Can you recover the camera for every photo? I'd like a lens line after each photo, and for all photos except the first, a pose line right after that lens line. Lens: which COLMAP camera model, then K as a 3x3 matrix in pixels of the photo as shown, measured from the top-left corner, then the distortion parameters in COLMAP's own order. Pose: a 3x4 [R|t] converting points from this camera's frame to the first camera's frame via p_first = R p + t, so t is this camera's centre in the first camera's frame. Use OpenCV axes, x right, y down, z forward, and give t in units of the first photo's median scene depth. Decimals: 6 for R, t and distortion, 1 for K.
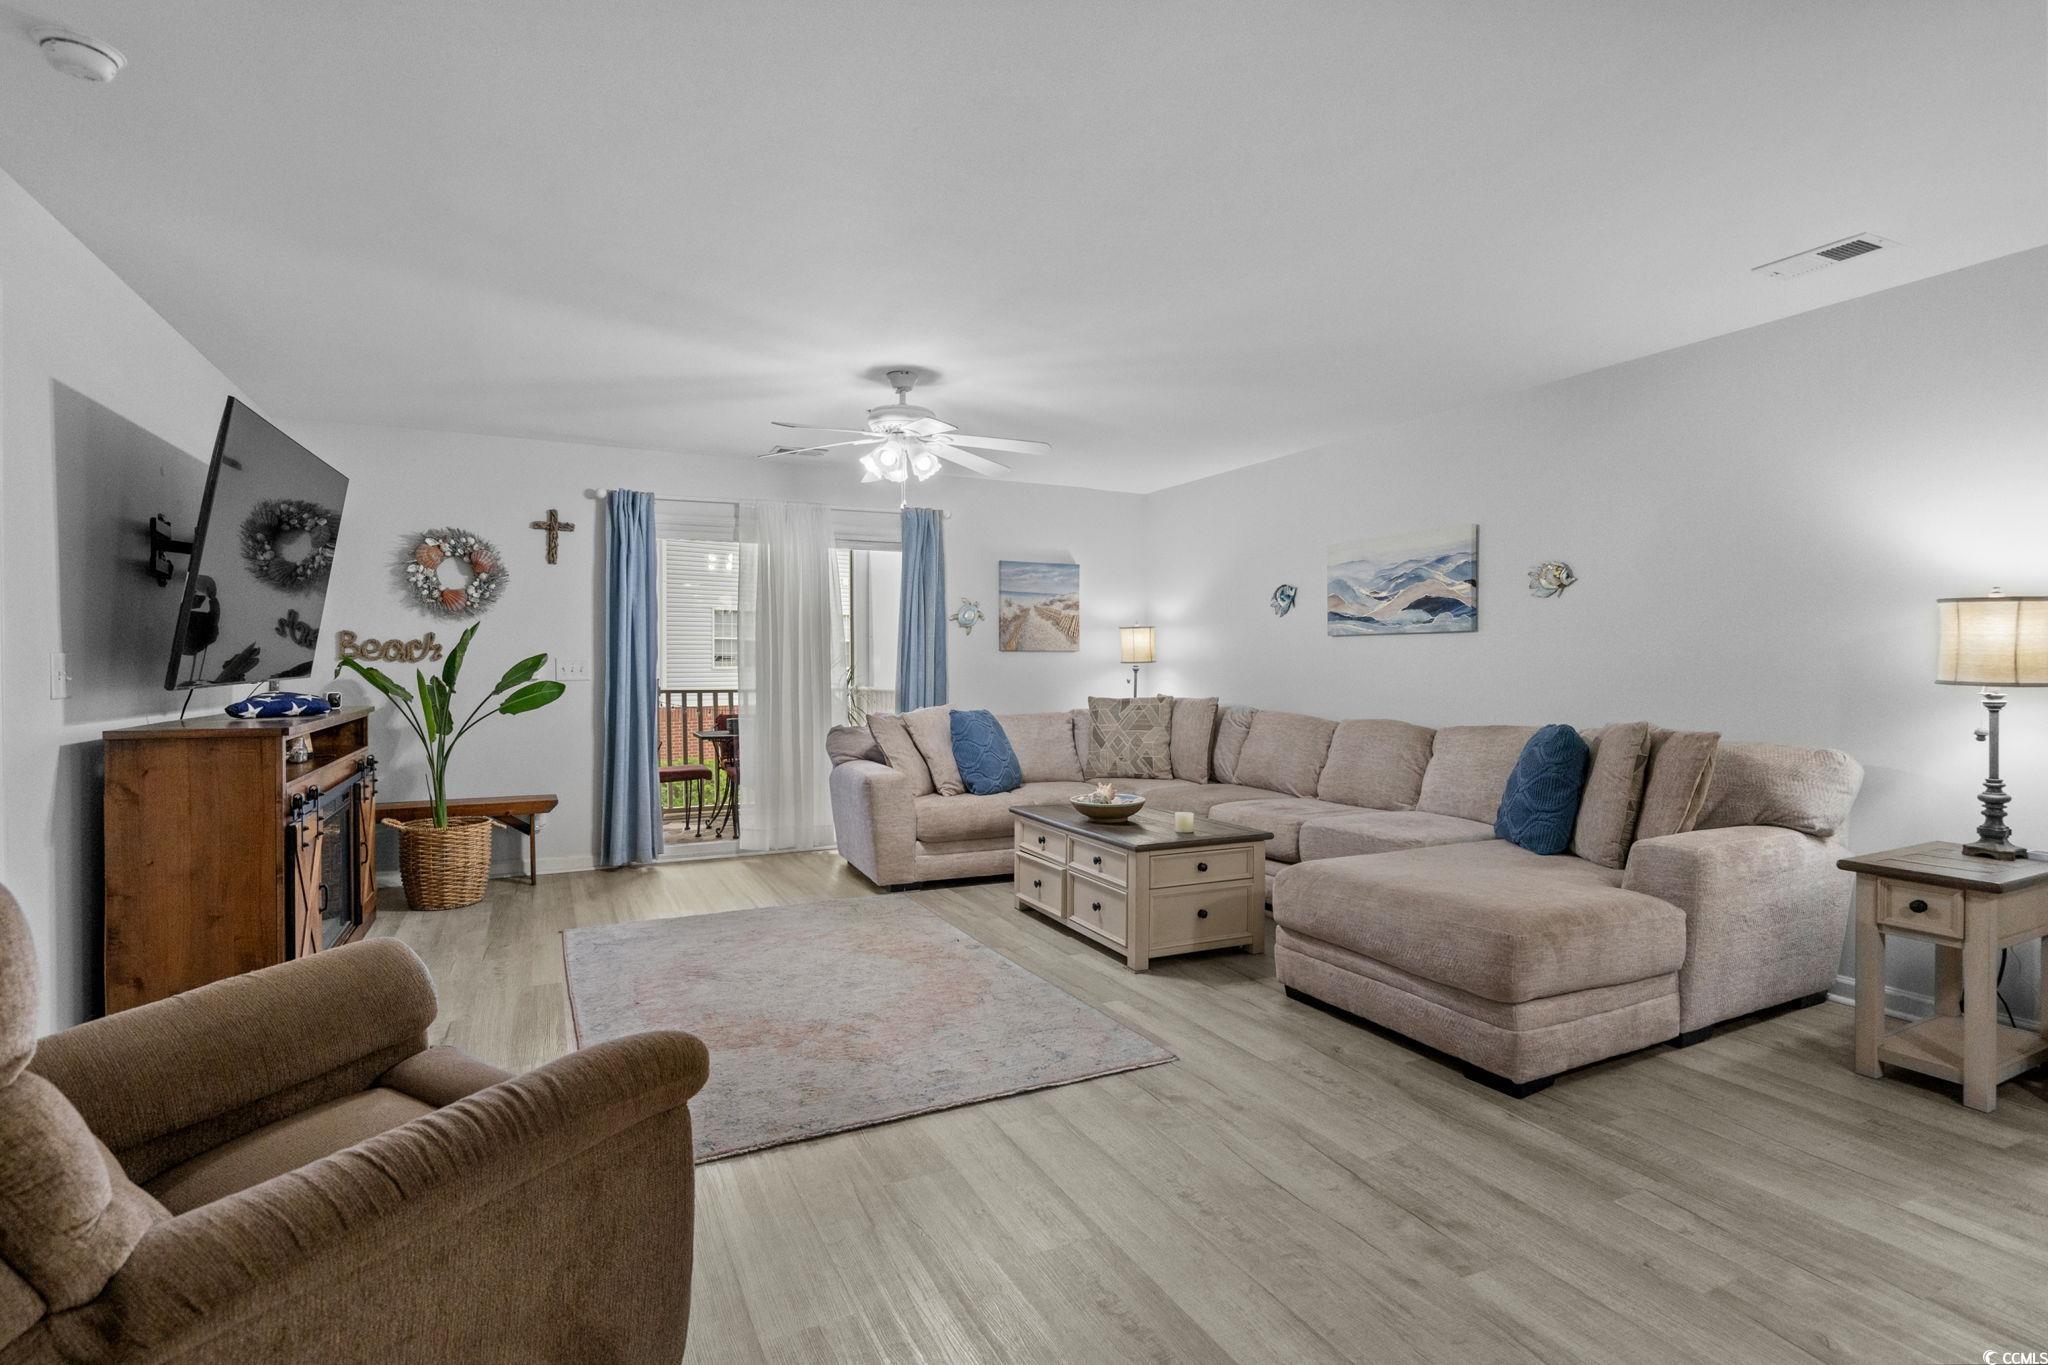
lens RADIAL K [[983.5, 0, 1021.4], [0, 983.5, 675.8], [0, 0, 1]] dist [0.000712, 0.001065]
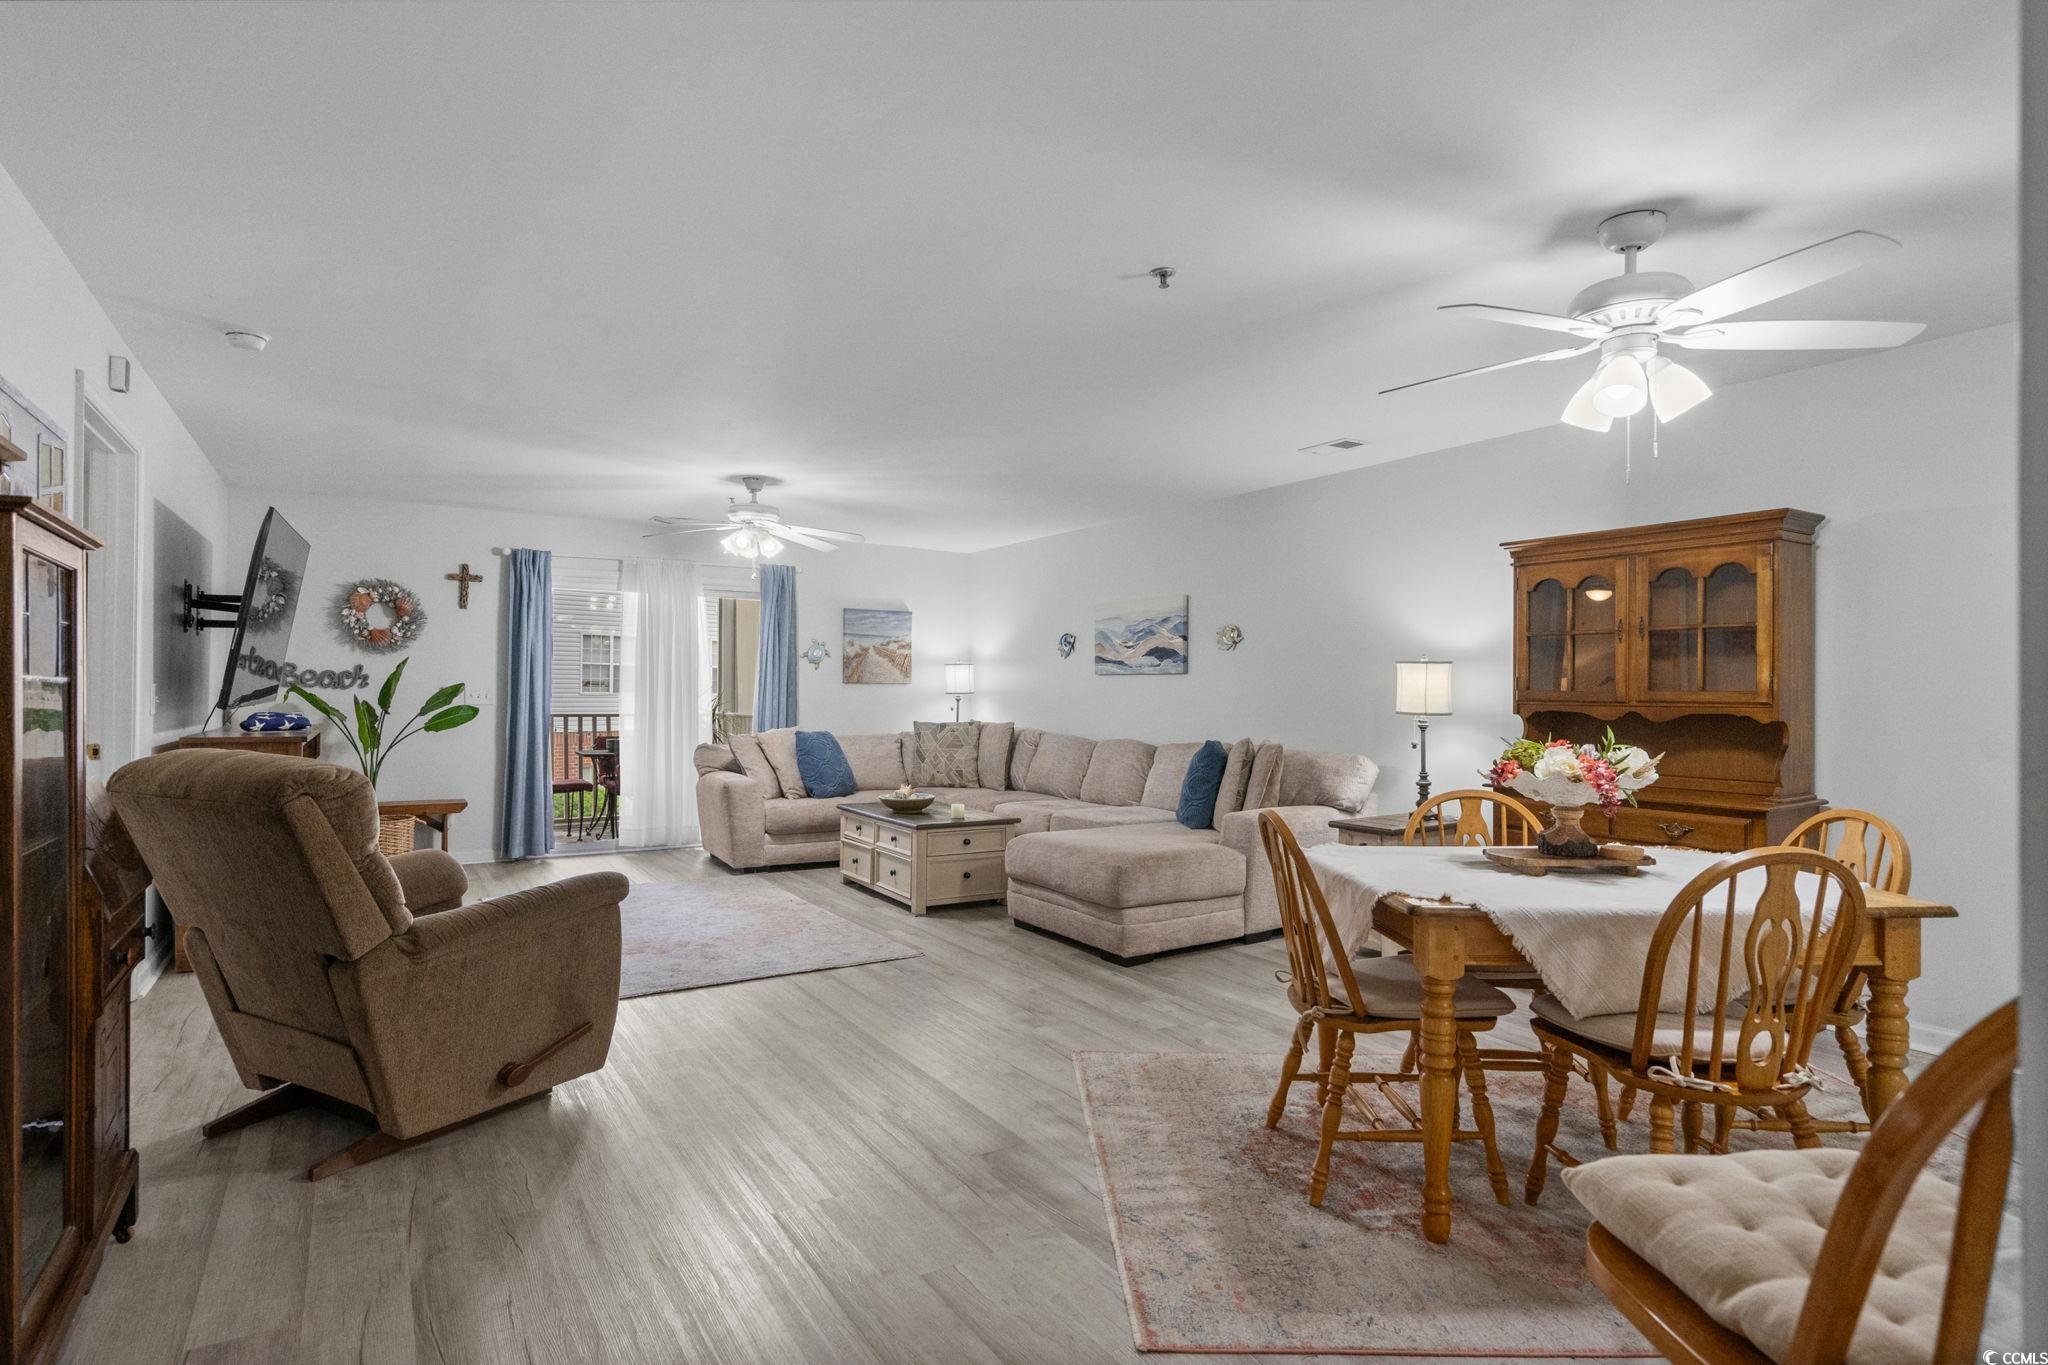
lens RADIAL K [[1035.5, 0, 1018.3], [0, 1035.5, 687.1], [0, 0, 1]] dist [-0.001024, 0.000222]
pose [[0.994677, 0.009210, 0.102629, 0.080123], [-0.007587, 0.999840, -0.016201, -0.001810], [-0.102761, 0.015336, 0.994588, -0.369584]]
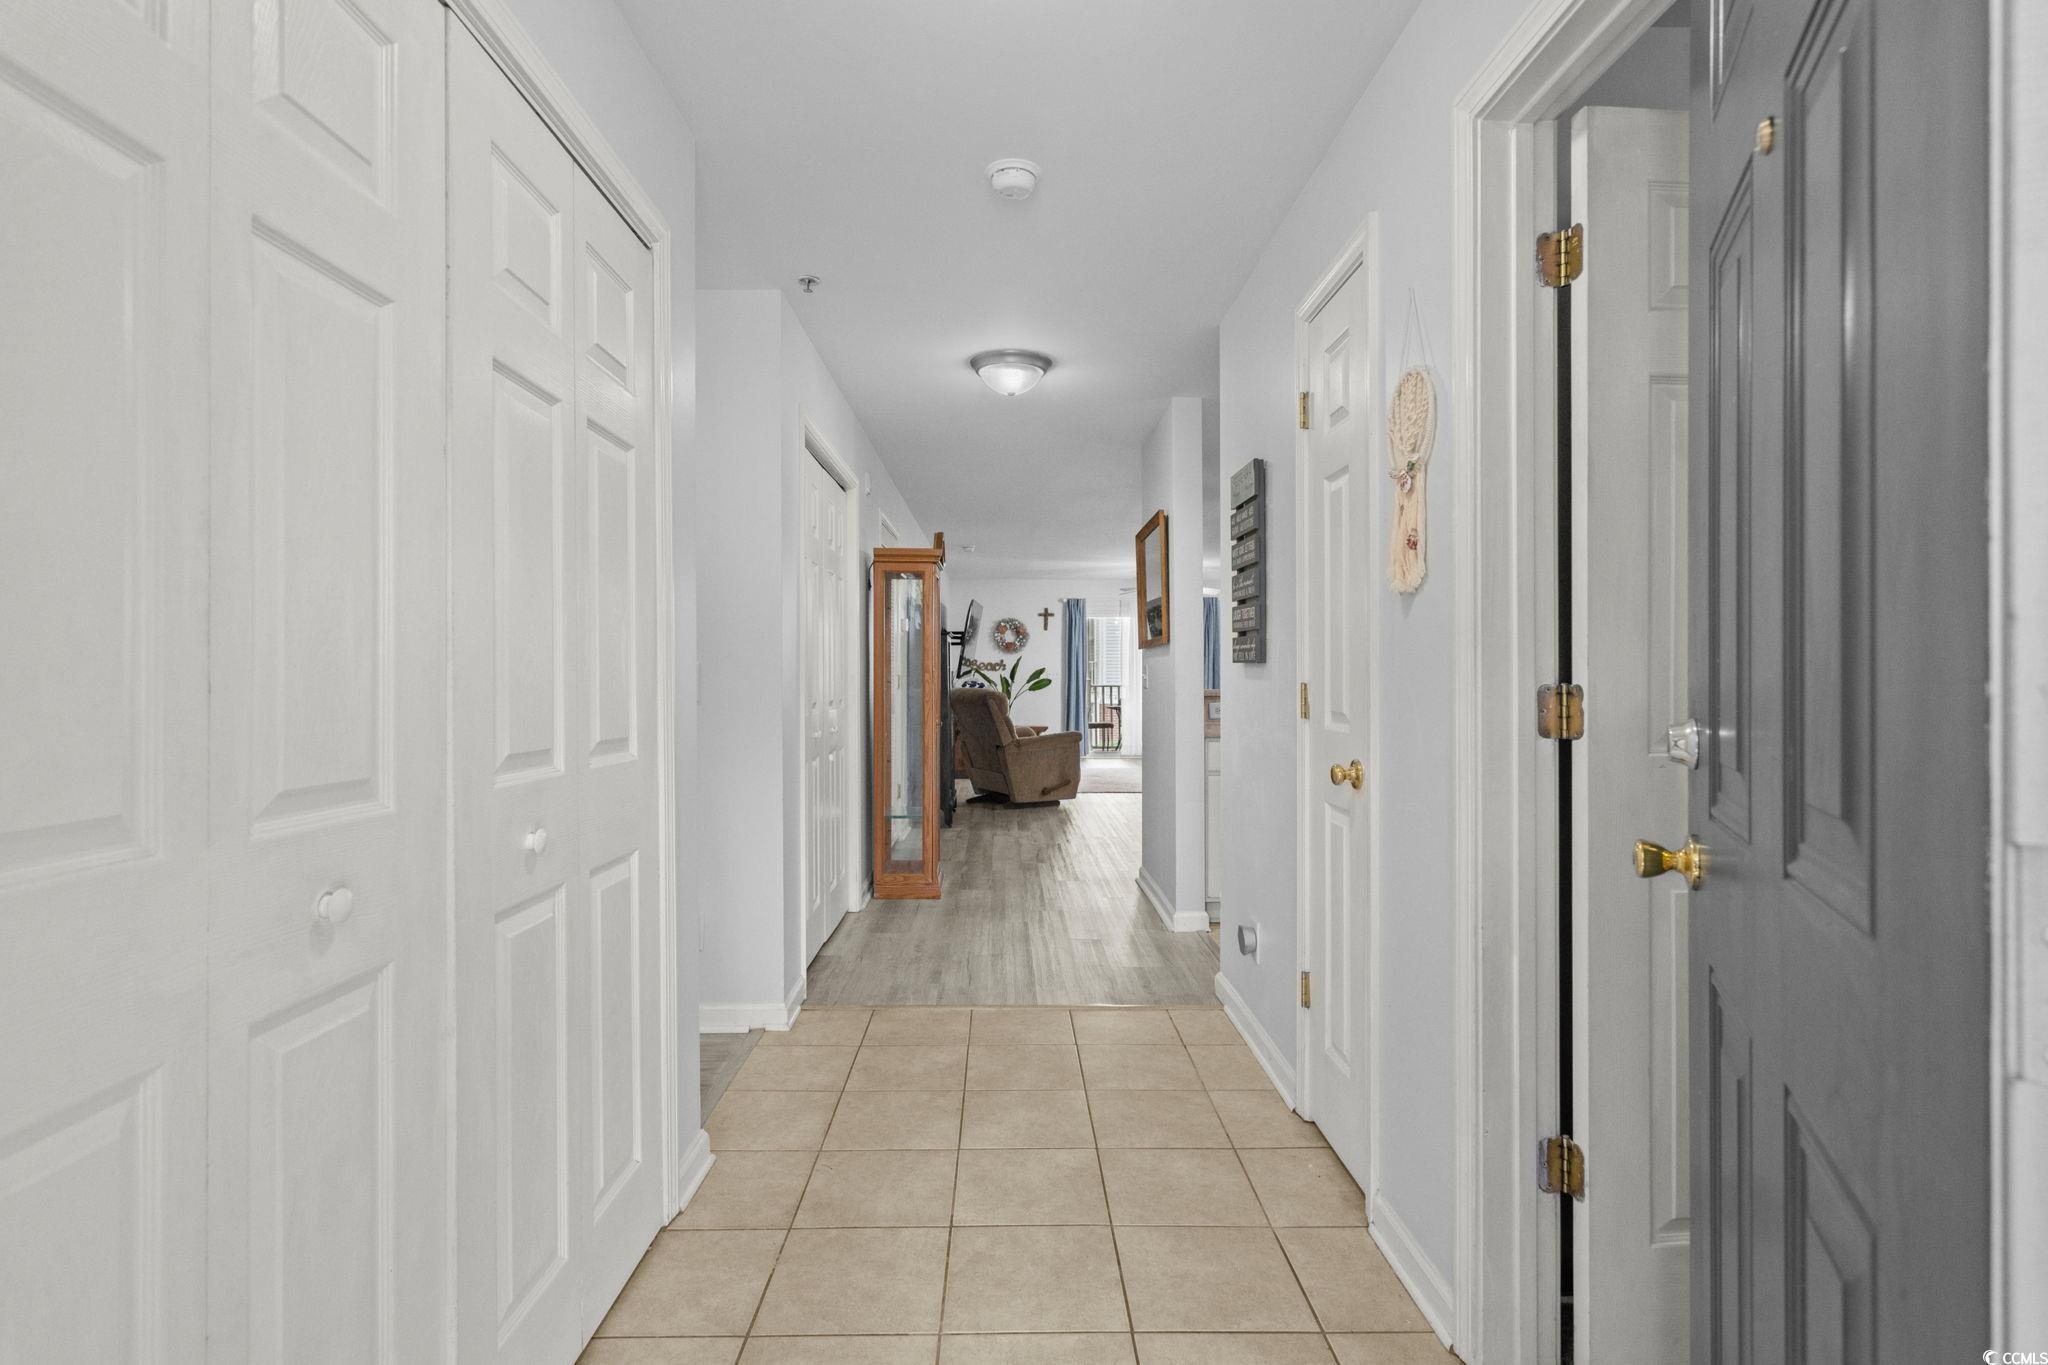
lens RADIAL K [[1035.5, 0, 1018.3], [0, 1035.5, 687.1], [0, 0, 1]] dist [-0.001024, 0.000222]
pose [[0.902466, 0.005803, -0.430721, 0.609624], [-0.004812, 0.999983, 0.003391, 0.018728], [0.430733, -0.000988, 0.902479, -1.447310]]
